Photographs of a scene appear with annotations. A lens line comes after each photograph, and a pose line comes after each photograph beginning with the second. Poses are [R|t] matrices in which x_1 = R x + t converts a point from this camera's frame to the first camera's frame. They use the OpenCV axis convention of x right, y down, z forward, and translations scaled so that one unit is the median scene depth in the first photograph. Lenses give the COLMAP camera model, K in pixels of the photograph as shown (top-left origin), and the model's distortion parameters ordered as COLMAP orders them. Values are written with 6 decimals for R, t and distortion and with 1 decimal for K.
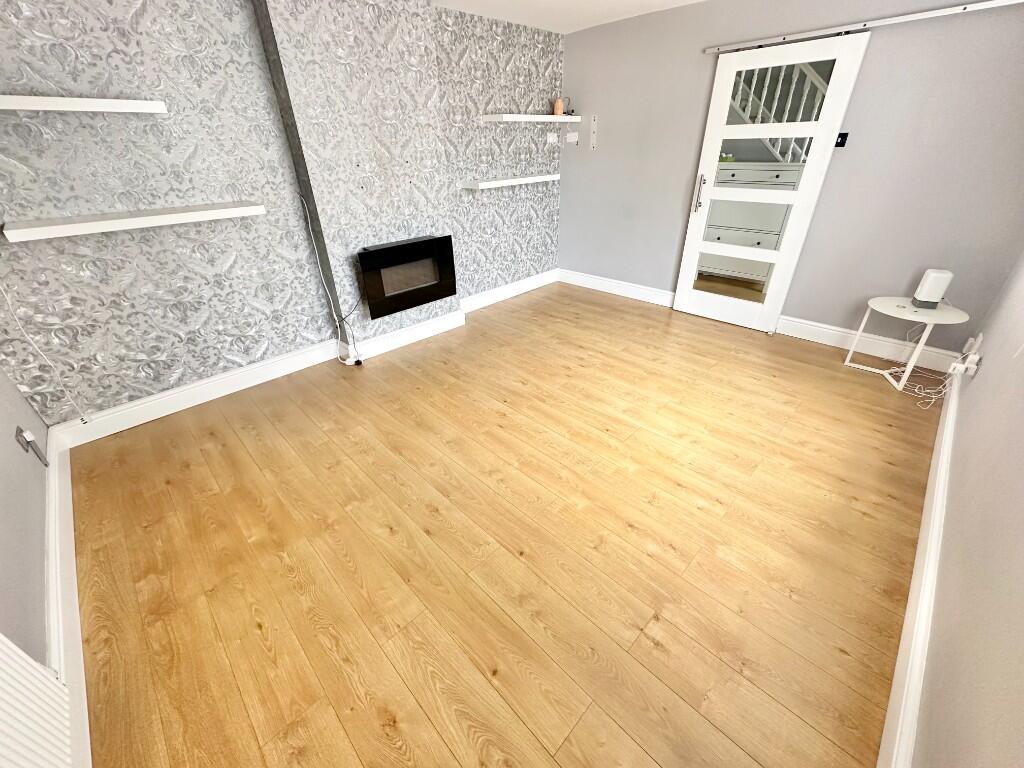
lens RADIAL K [[406.9, 0, 512.7], [0, 406.9, 384.3], [0, 0, 1]] dist [-0.003724, -0.000113]
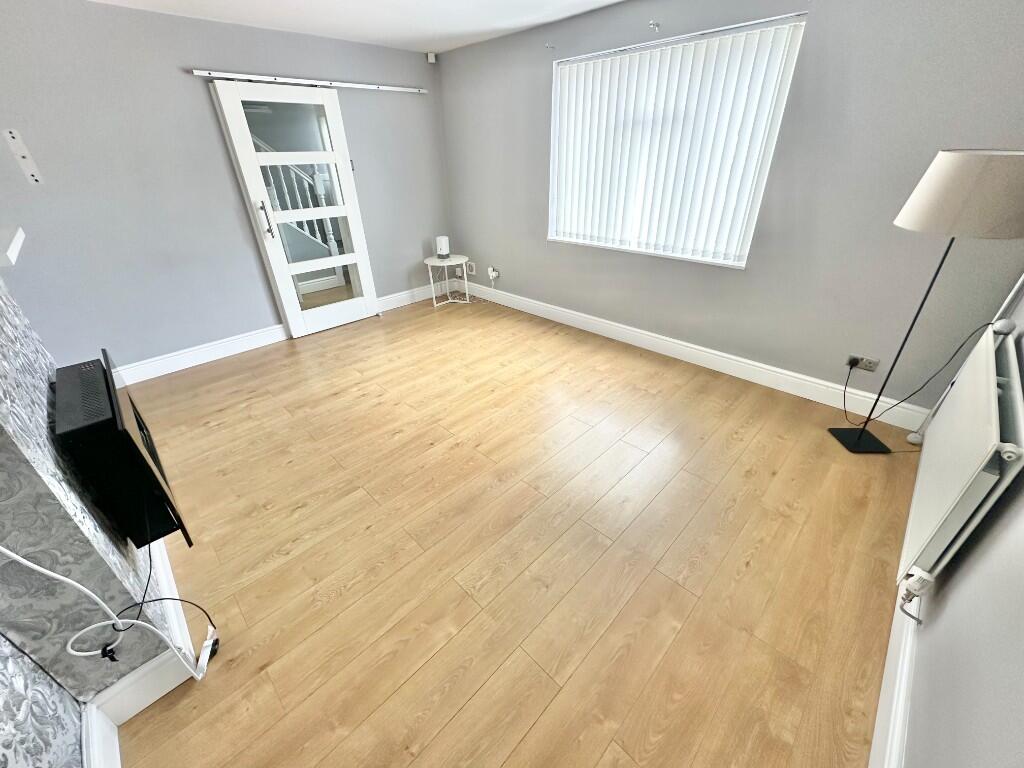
lens RADIAL K [[406.9, 0, 512.7], [0, 406.9, 384.3], [0, 0, 1]] dist [-0.003724, -0.000113]
pose [[-0.005964, -0.472076, 0.881537, -0.679622], [0.526648, 0.747906, 0.404078, -0.295667], [-0.850062, 0.466670, 0.244158, 0.509144]]
